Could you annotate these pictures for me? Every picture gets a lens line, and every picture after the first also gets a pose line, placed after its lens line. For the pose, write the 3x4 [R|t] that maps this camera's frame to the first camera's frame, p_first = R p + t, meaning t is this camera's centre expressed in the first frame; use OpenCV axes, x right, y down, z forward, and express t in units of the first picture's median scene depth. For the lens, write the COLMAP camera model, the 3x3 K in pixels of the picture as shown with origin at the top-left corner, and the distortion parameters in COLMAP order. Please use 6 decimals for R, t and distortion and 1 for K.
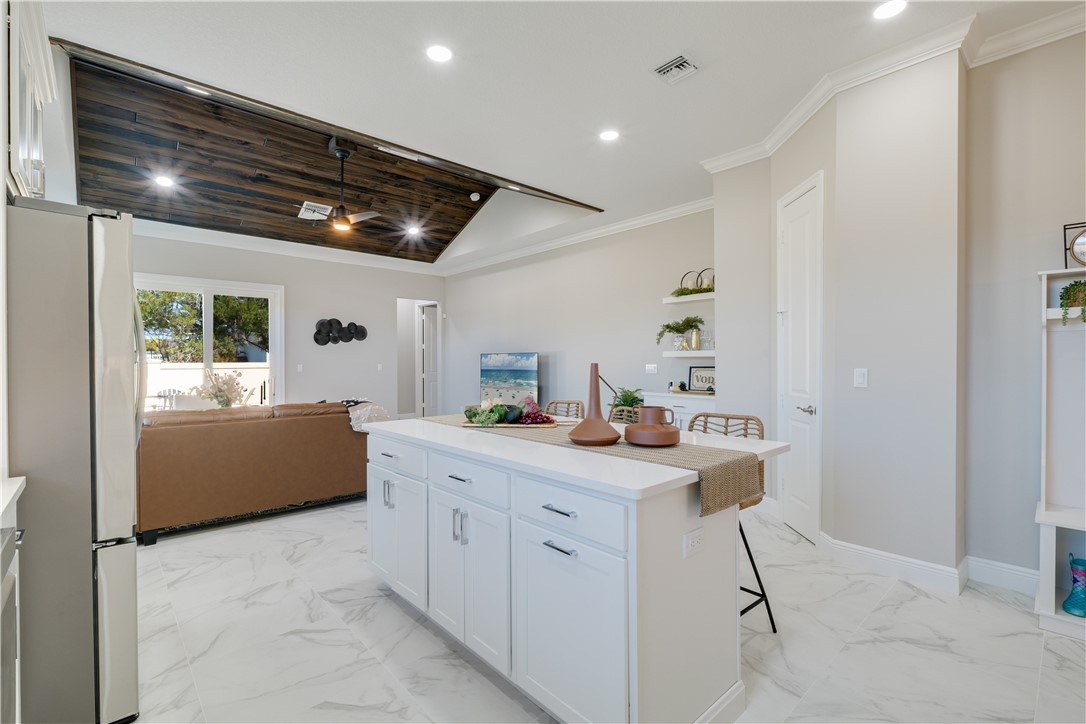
lens RADIAL K [[483.8, 0, 543.0], [0, 483.8, 362.0], [0, 0, 1]] dist [-0.001007, -0.000951]
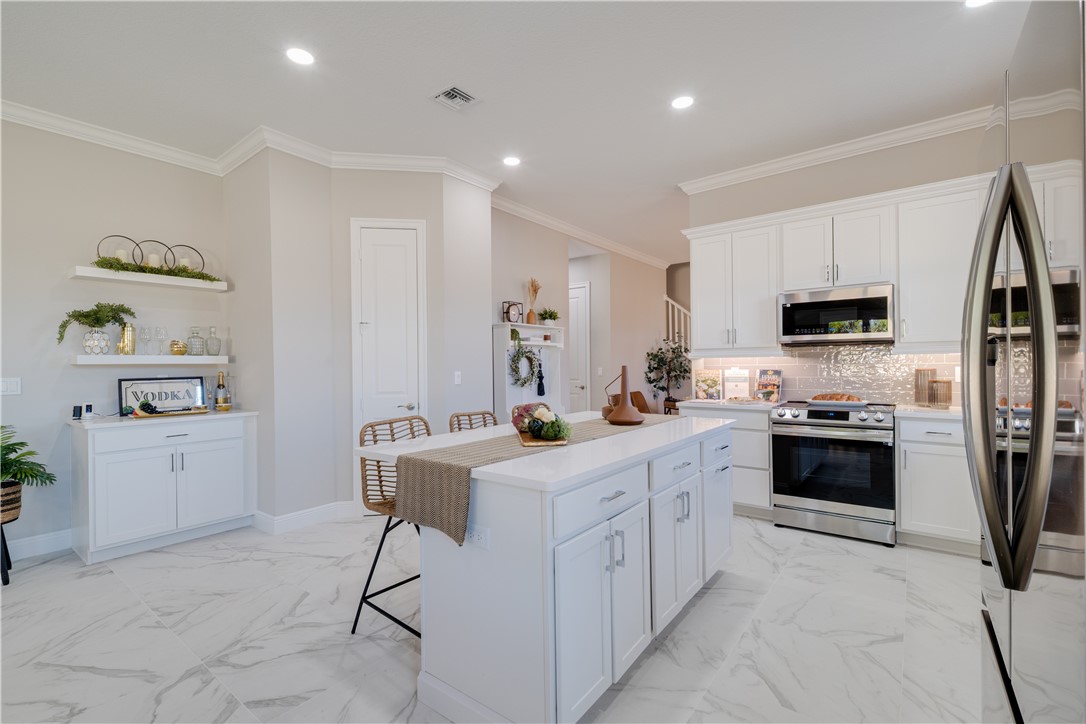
lens RADIAL K [[483.8, 0, 543.0], [0, 483.8, 362.0], [0, 0, 1]] dist [-0.001007, -0.000951]
pose [[-0.177997, 0.014189, 0.983929, -0.716848], [0.015517, 0.999812, -0.011611, 0.004563], [-0.983909, 0.013200, -0.178184, 0.880874]]
